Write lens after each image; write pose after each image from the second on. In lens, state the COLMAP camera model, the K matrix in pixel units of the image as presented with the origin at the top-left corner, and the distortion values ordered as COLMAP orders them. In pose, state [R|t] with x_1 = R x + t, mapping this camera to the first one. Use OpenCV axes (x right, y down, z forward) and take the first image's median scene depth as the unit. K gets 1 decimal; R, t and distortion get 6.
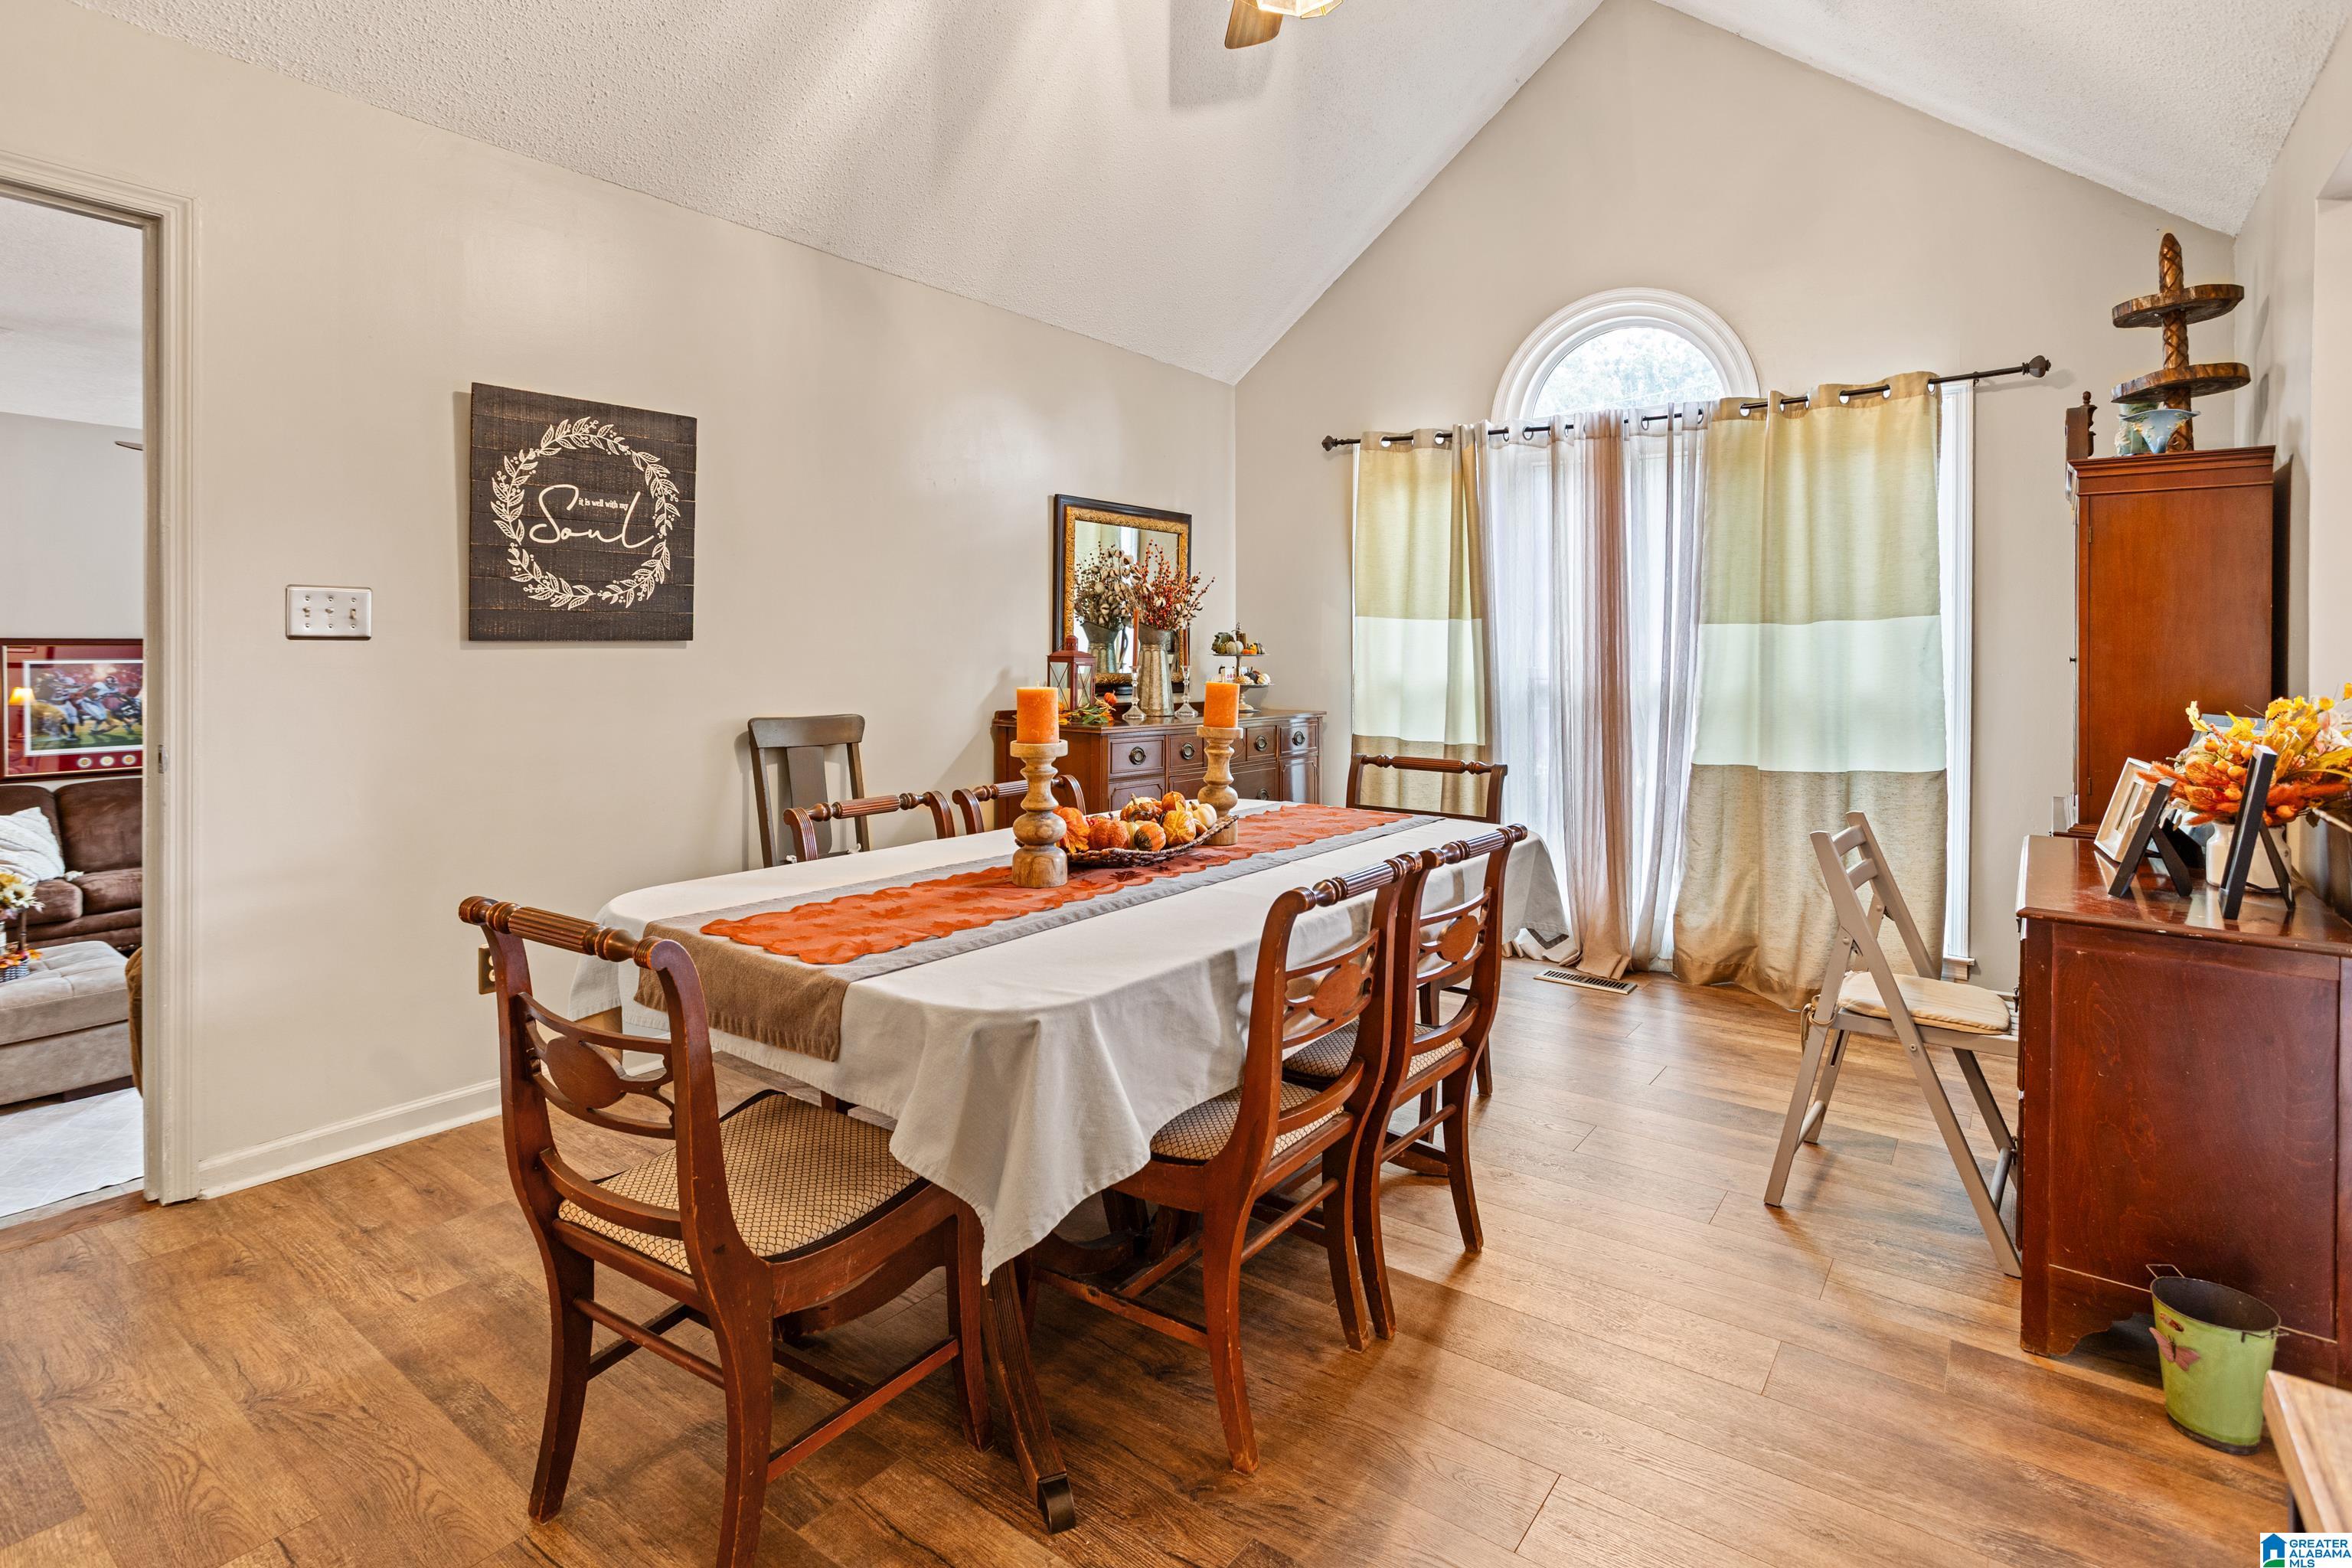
lens RADIAL K [[1160.4, 0, 1164.1], [0, 1160.4, 658.1], [0, 0, 1]] dist [-0.039093, 0.019074]
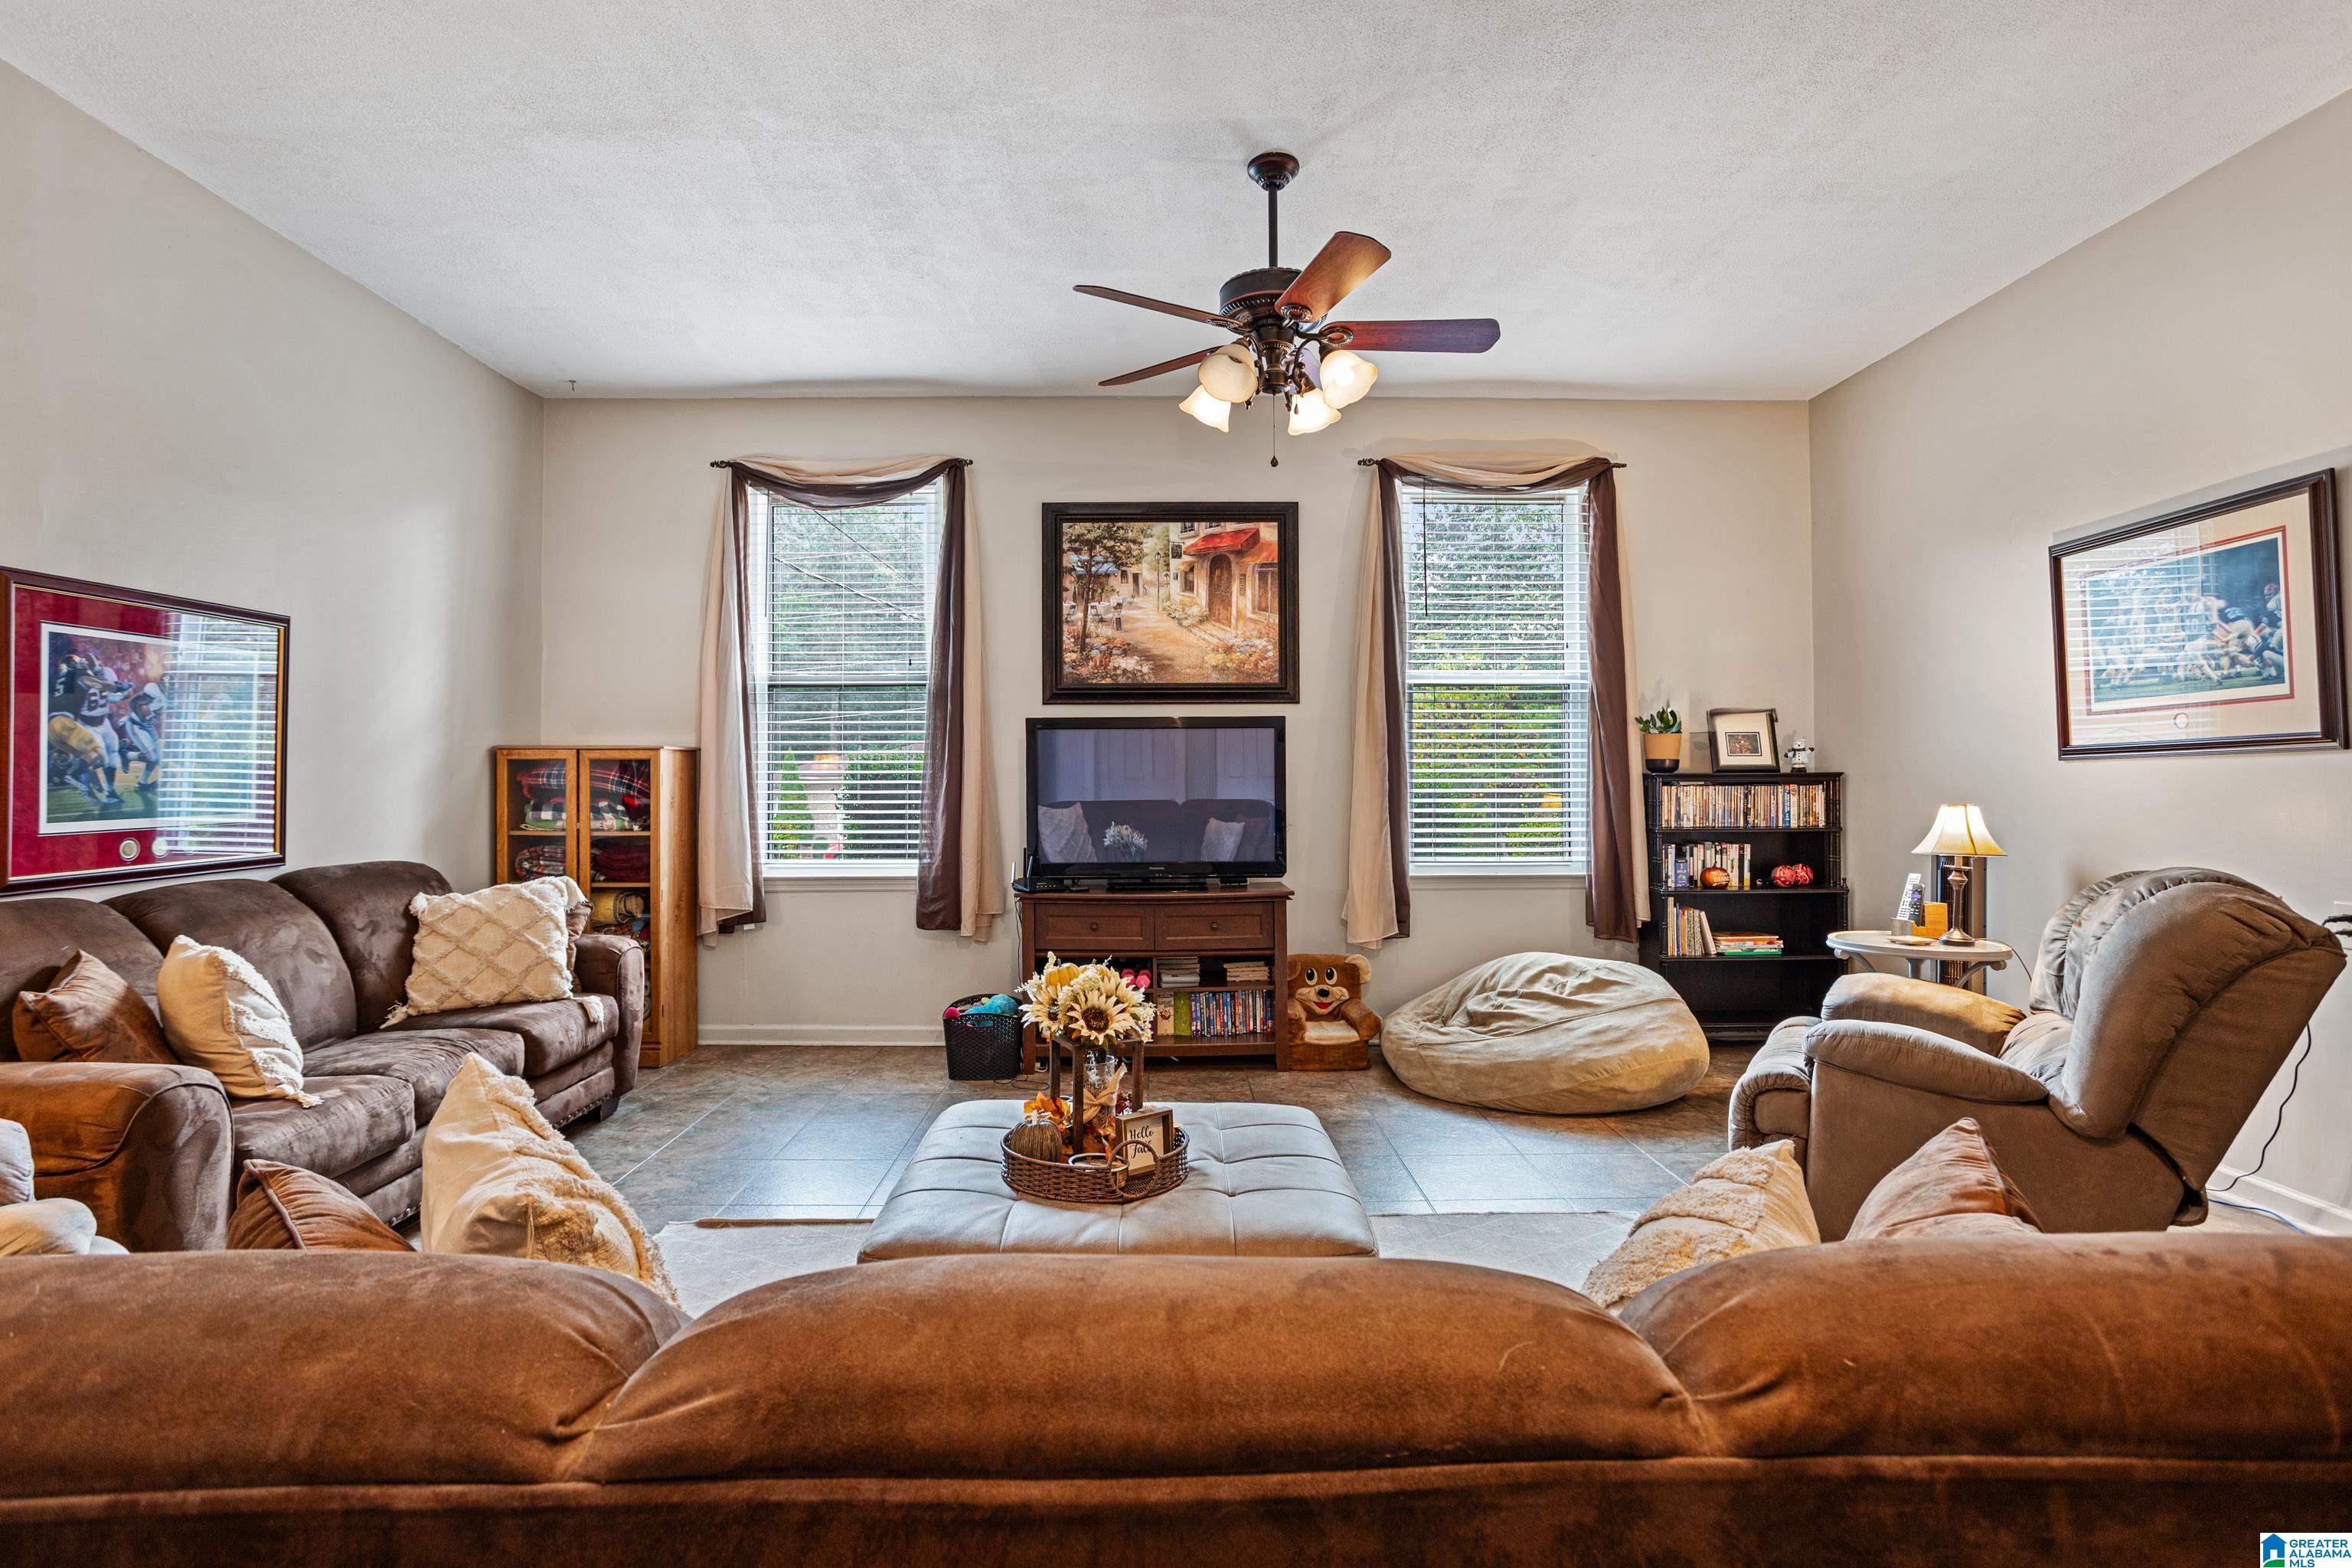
lens RADIAL K [[1160.4, 0, 1171.4], [0, 1160.4, 767.9], [0, 0, 1]] dist [-0.039093, 0.019074]
pose [[0.791871, -0.004517, 0.610671, -1.649845], [0.015030, 0.999814, -0.012093, 0.128973], [-0.610503, 0.018755, 0.791792, 0.657762]]
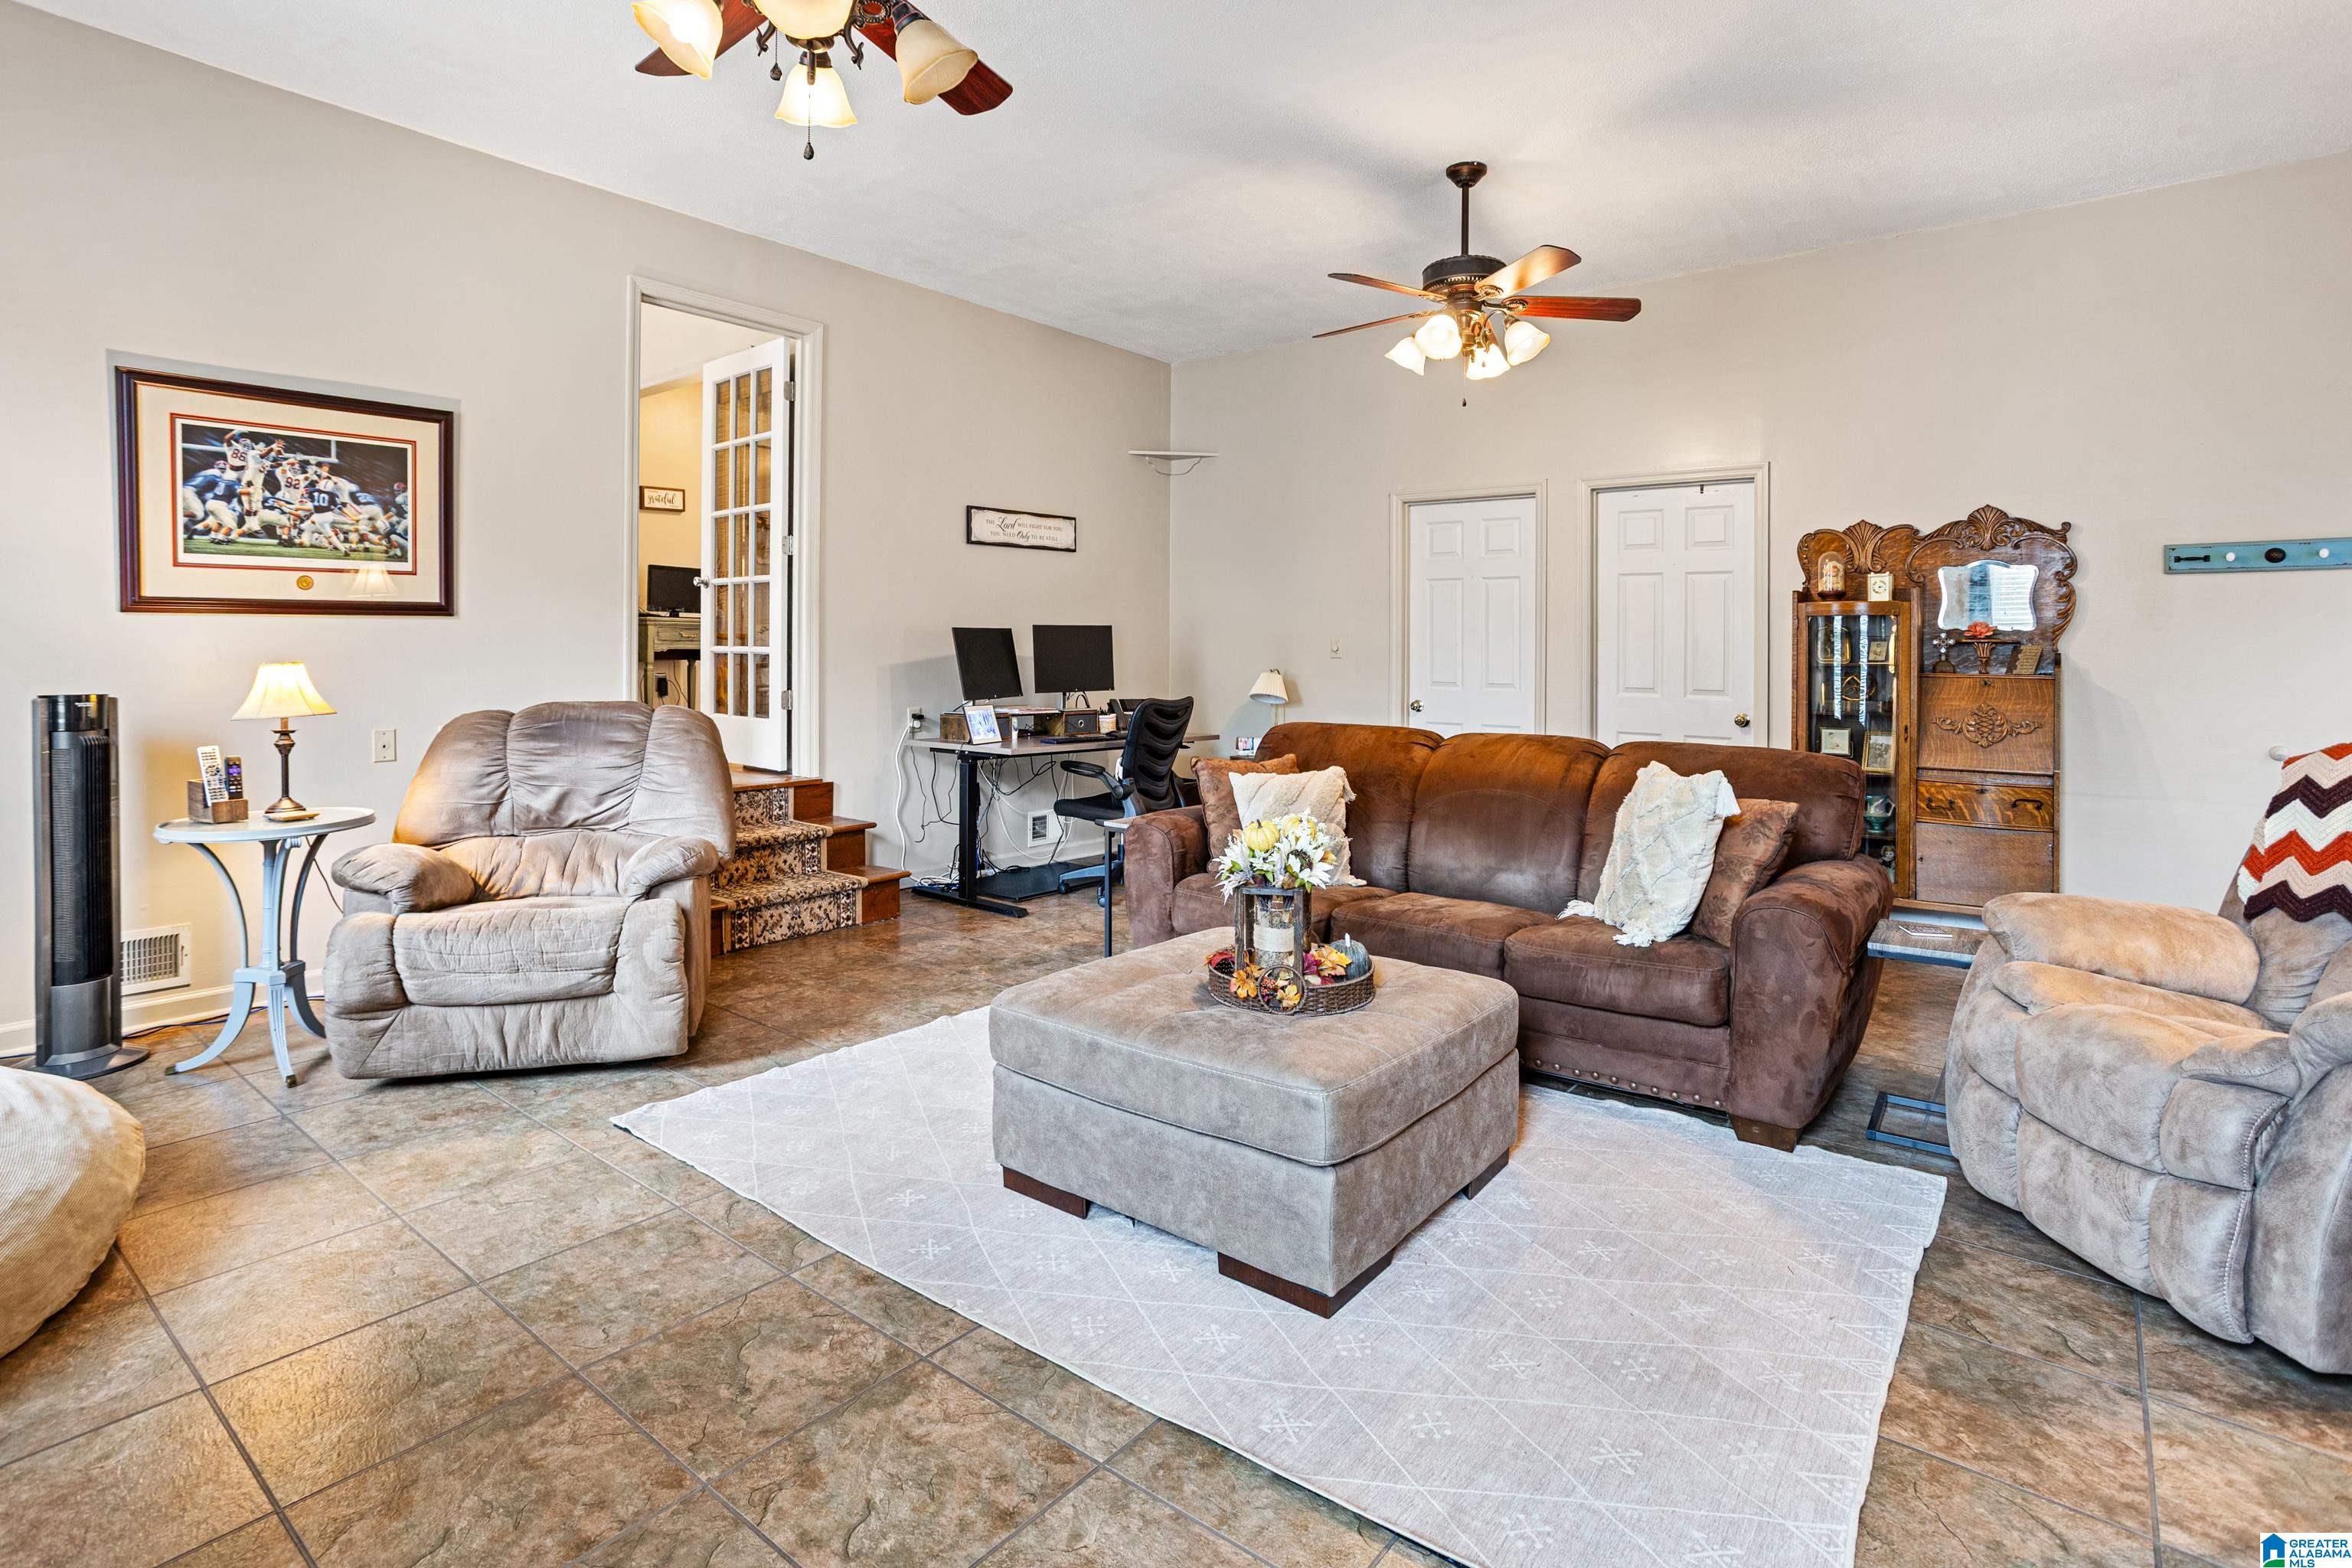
lens RADIAL K [[1160.4, 0, 1184.0], [0, 1160.4, 660.0], [0, 0, 1]] dist [-0.039093, 0.019074]
pose [[-0.999486, -0.022331, 0.022982, -1.229259], [-0.021865, 0.999554, 0.020344, 0.122732], [-0.023426, 0.019832, -0.999529, 1.950505]]
